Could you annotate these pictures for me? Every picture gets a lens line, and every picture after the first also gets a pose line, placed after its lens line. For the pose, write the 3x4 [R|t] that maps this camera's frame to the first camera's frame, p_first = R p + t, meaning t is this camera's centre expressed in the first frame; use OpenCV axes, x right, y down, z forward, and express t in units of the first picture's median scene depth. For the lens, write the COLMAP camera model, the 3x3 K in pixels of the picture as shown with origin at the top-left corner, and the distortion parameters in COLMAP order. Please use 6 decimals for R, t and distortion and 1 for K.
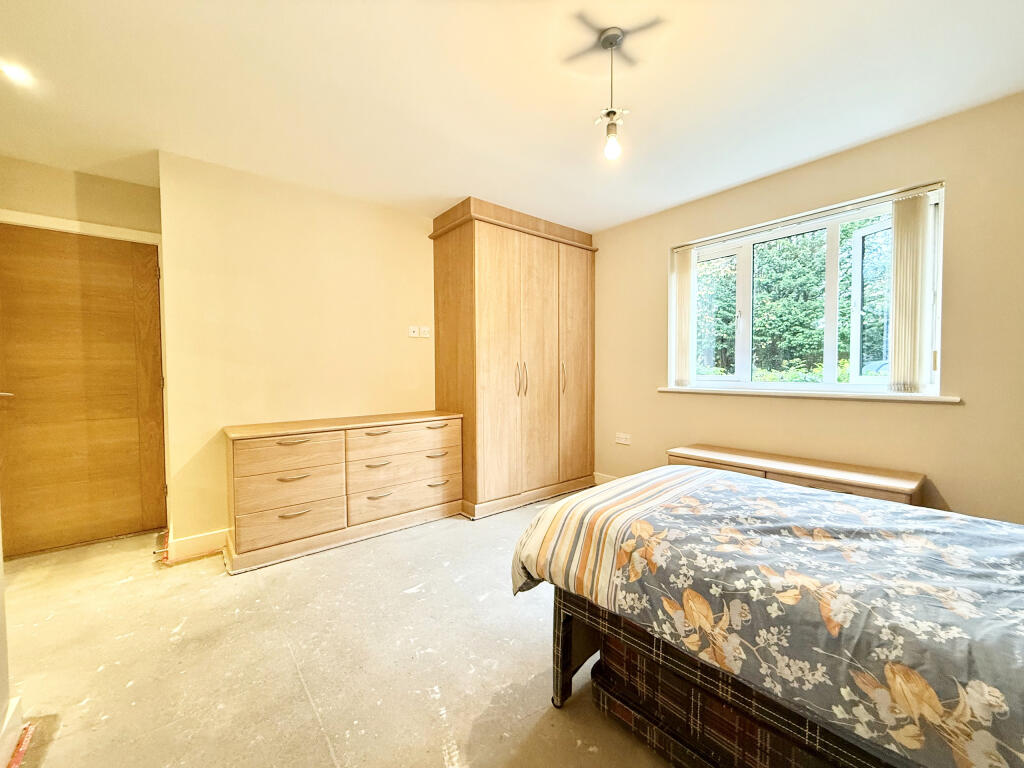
lens RADIAL K [[406.7, 0, 509.5], [0, 406.7, 383.6], [0, 0, 1]] dist [-0.000571, -0.000062]
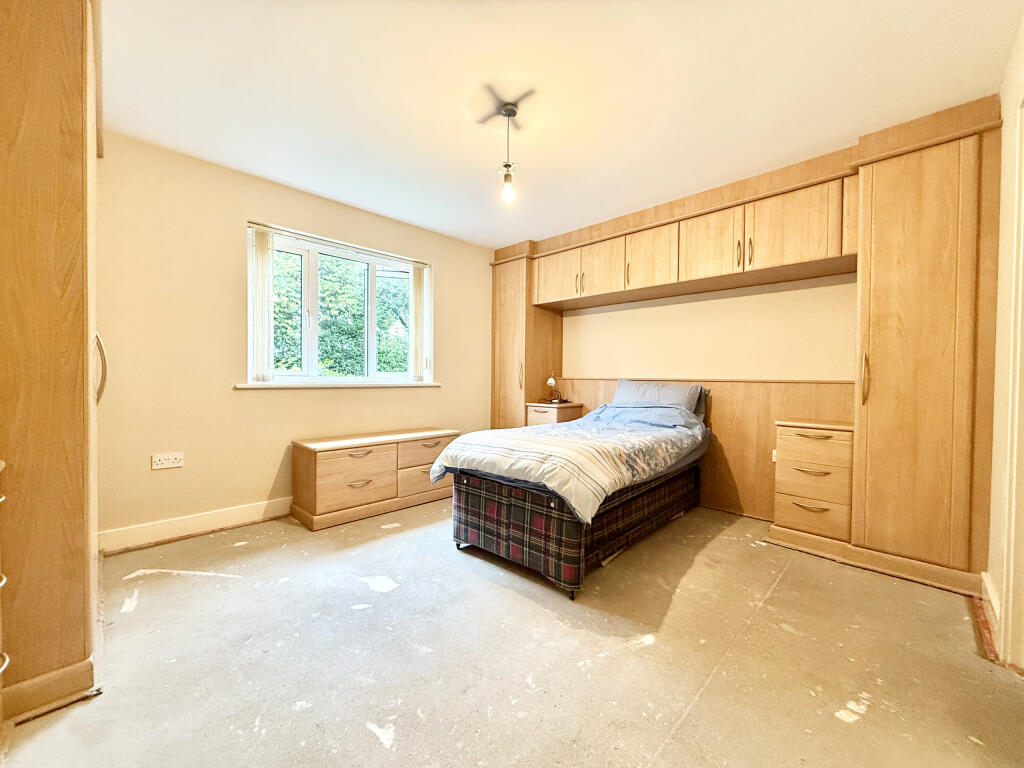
lens RADIAL K [[406.7, 0, 509.5], [0, 406.7, 383.6], [0, 0, 1]] dist [-0.000571, -0.000062]
pose [[-0.108639, -0.008451, 0.994045, -1.048442], [0.023652, 0.999659, 0.011084, 0.026314], [-0.993800, 0.024715, -0.108402, 1.136539]]
